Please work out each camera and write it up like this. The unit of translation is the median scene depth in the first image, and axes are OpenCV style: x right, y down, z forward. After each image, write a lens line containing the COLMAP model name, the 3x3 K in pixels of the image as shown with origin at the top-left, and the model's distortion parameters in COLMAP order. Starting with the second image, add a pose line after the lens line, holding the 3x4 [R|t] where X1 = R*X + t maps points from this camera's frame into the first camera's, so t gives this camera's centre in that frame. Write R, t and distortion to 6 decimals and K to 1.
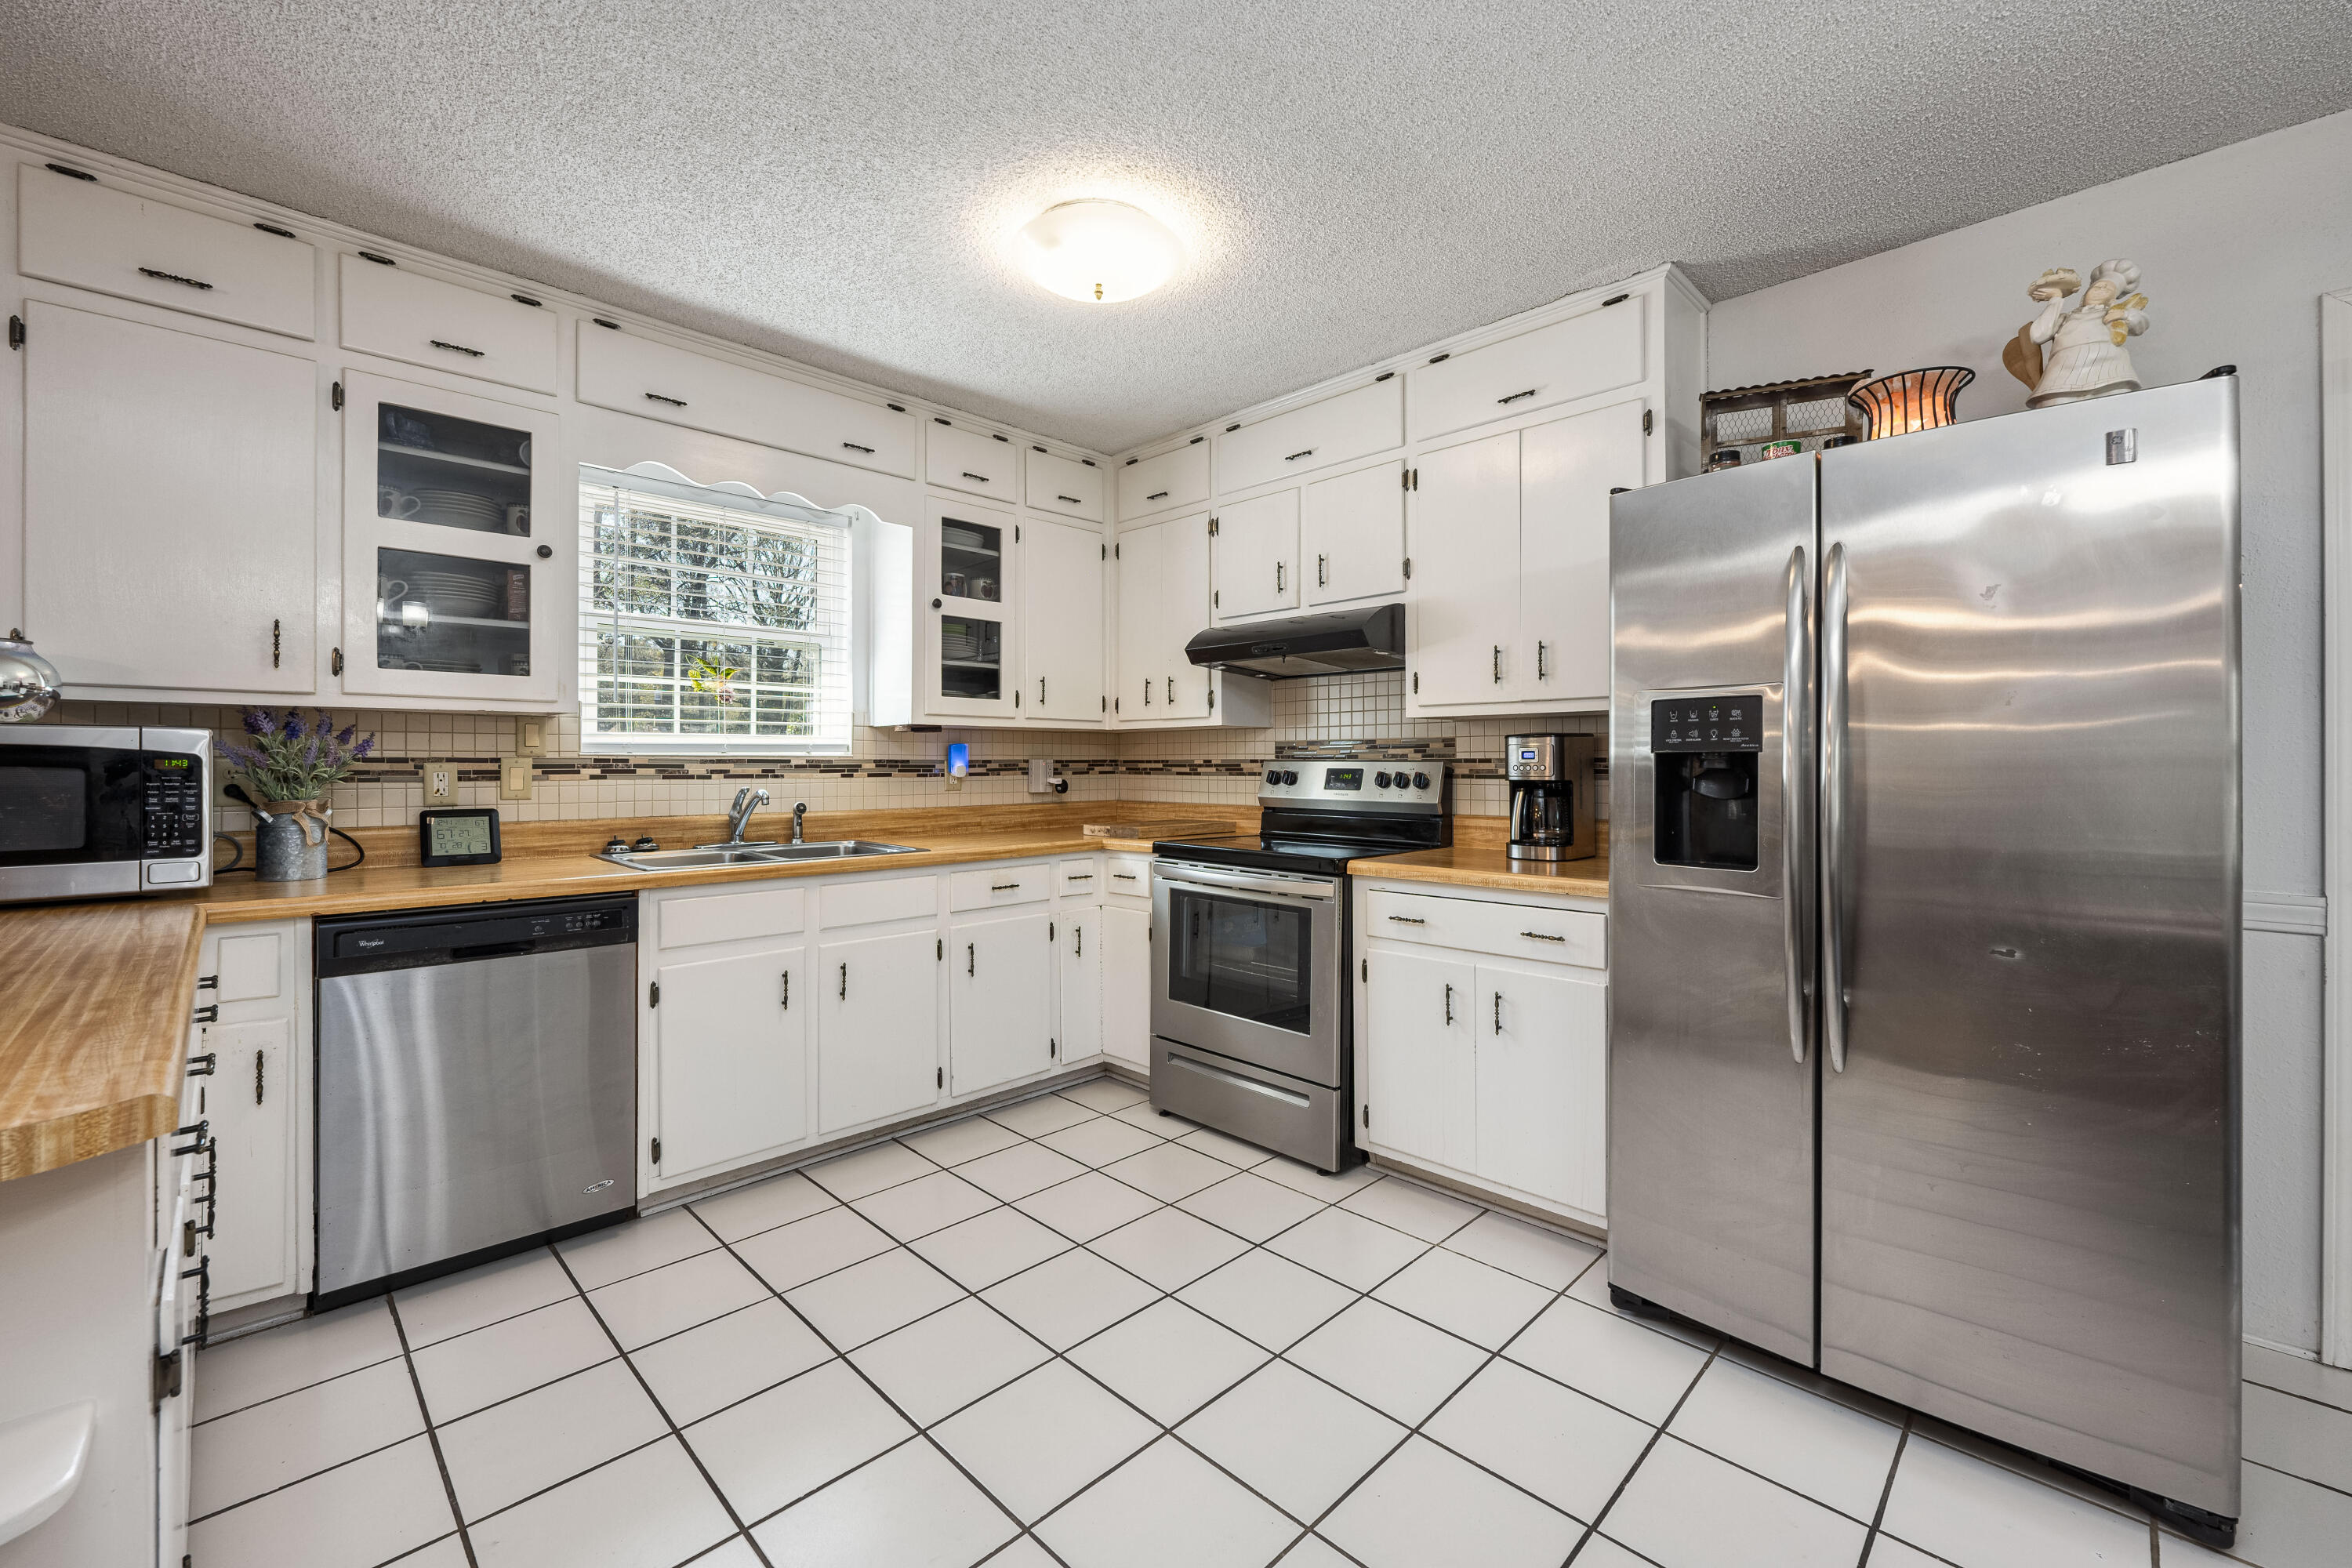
lens RADIAL K [[942.9, 0, 1171.7], [0, 942.9, 776.3], [0, 0, 1]] dist [-0.009858, -0.000136]
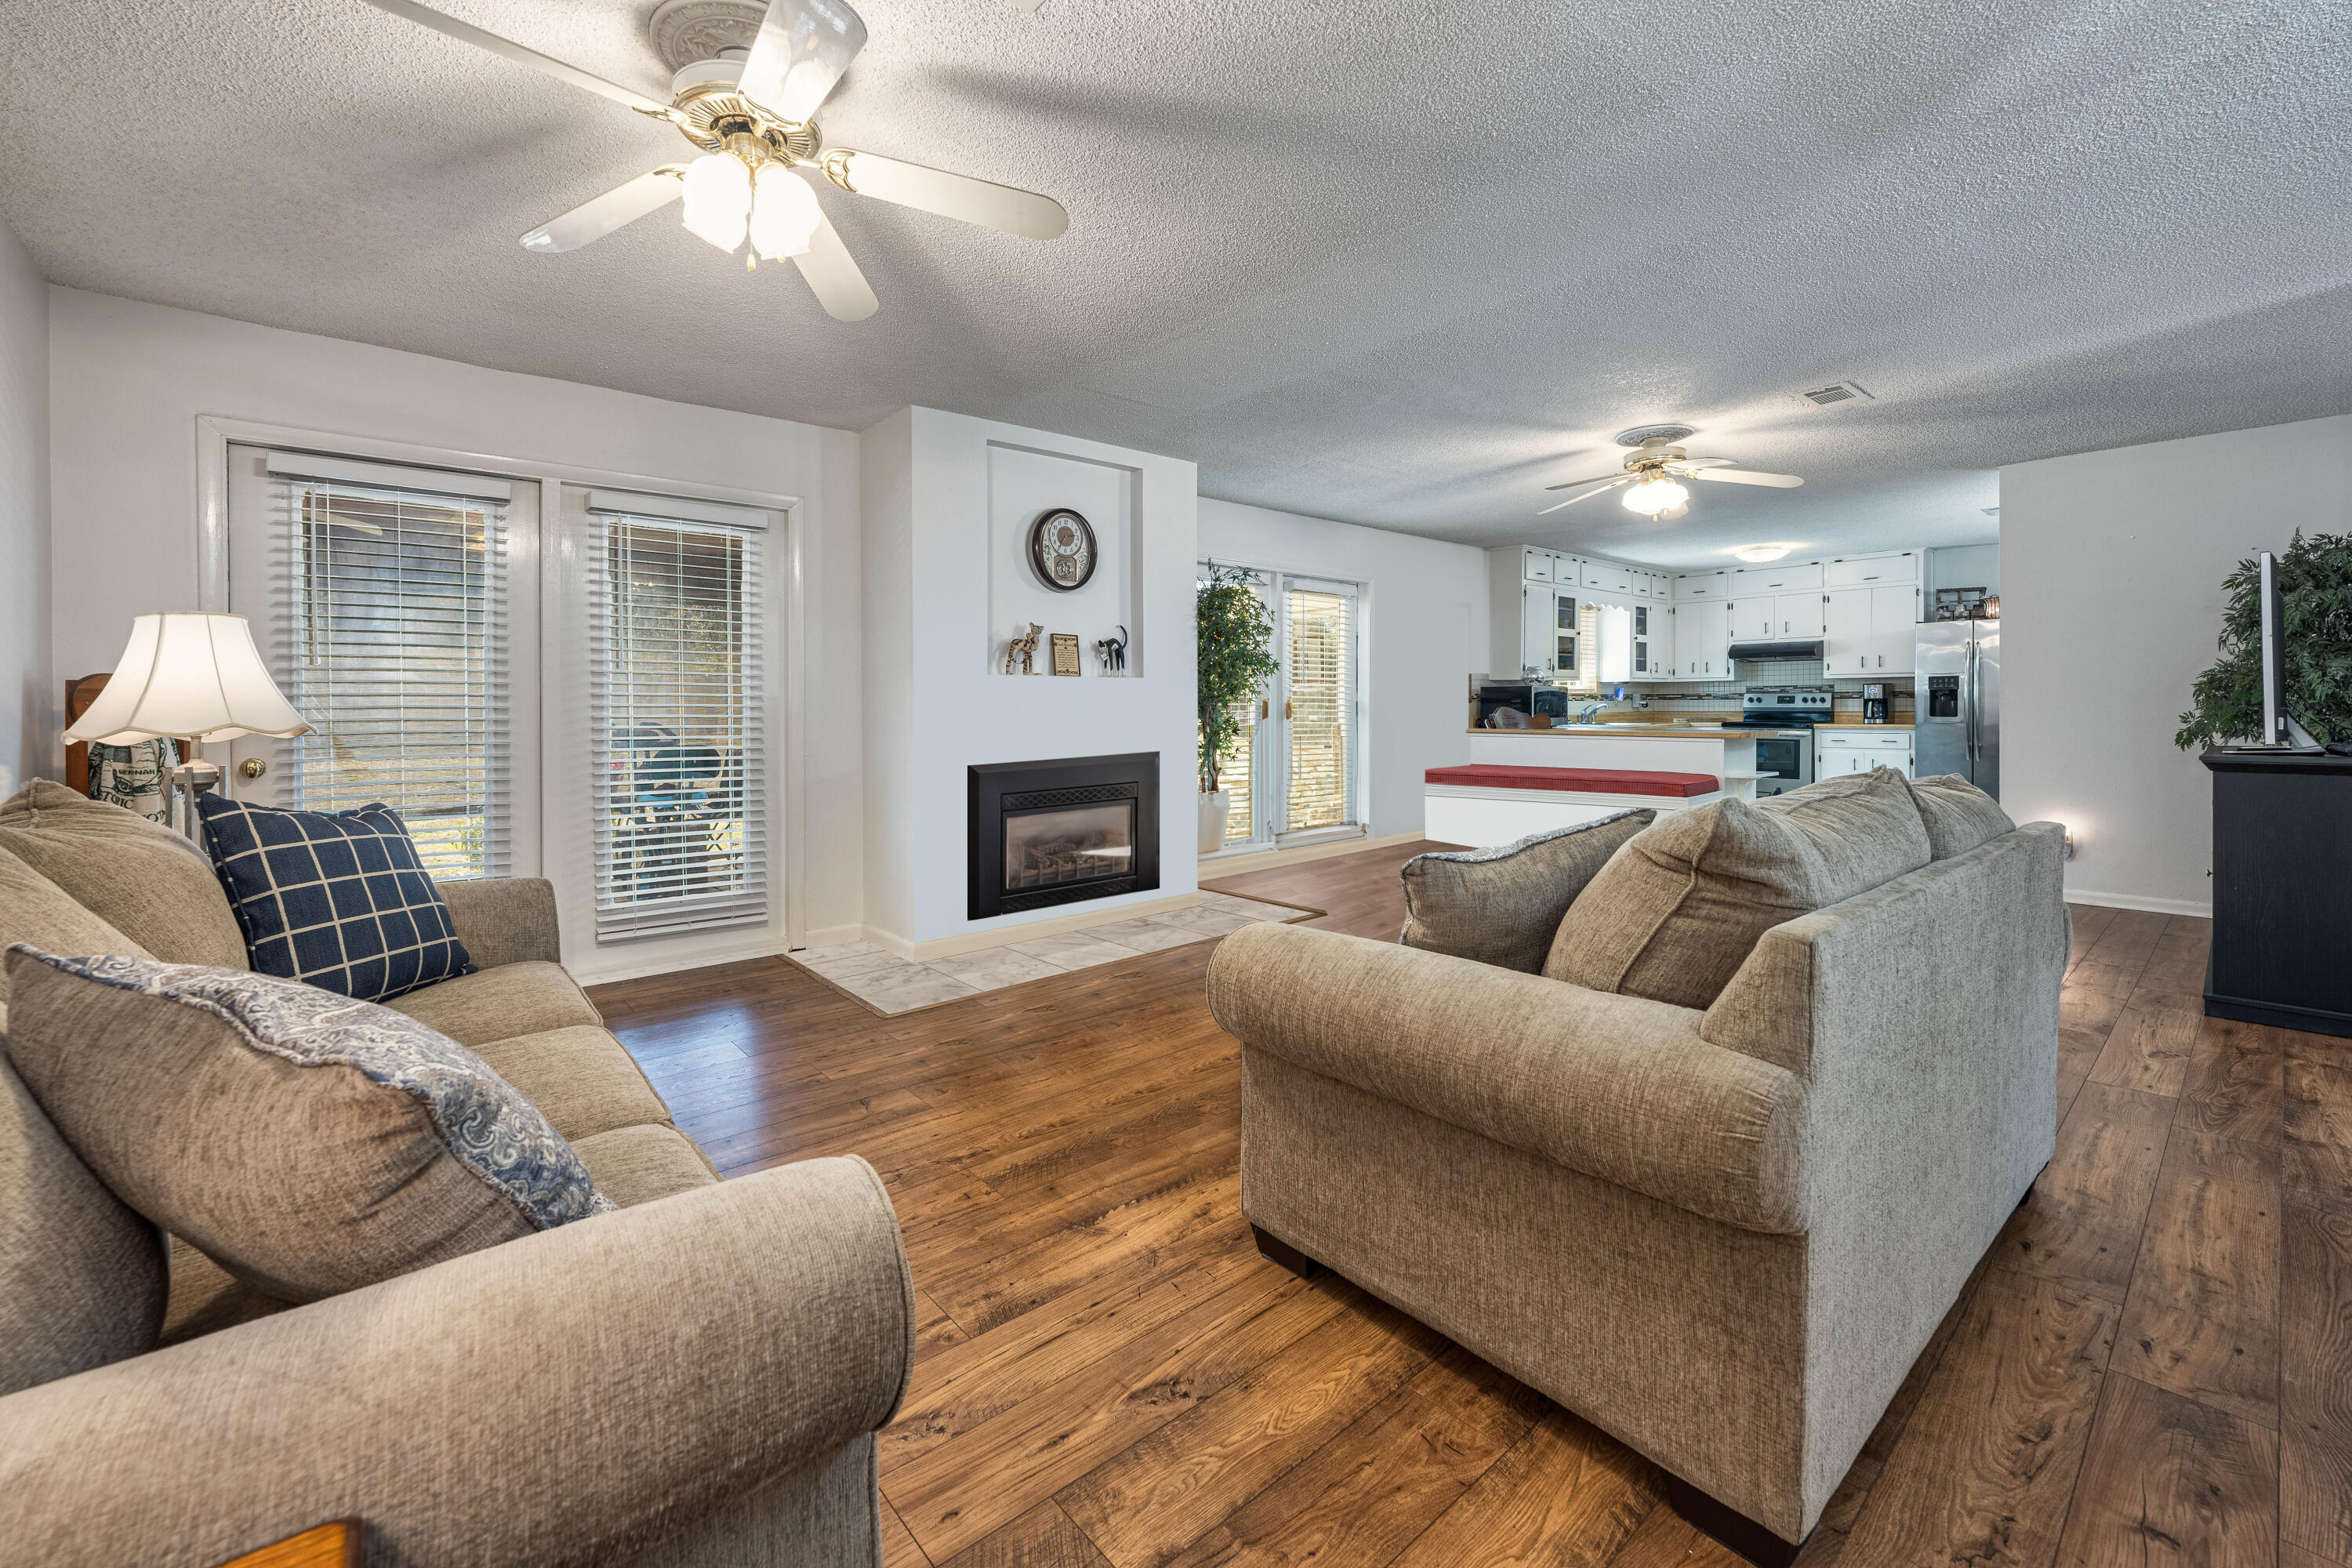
lens RADIAL K [[942.9, 0, 1178.4], [0, 942.9, 715.9], [0, 0, 1]] dist [-0.009858, -0.000136]
pose [[0.996432, -0.004730, -0.084270, -1.446565], [0.004772, 0.999989, 0.000300, 0.043475], [0.084267, -0.000701, 0.996443, -2.008256]]
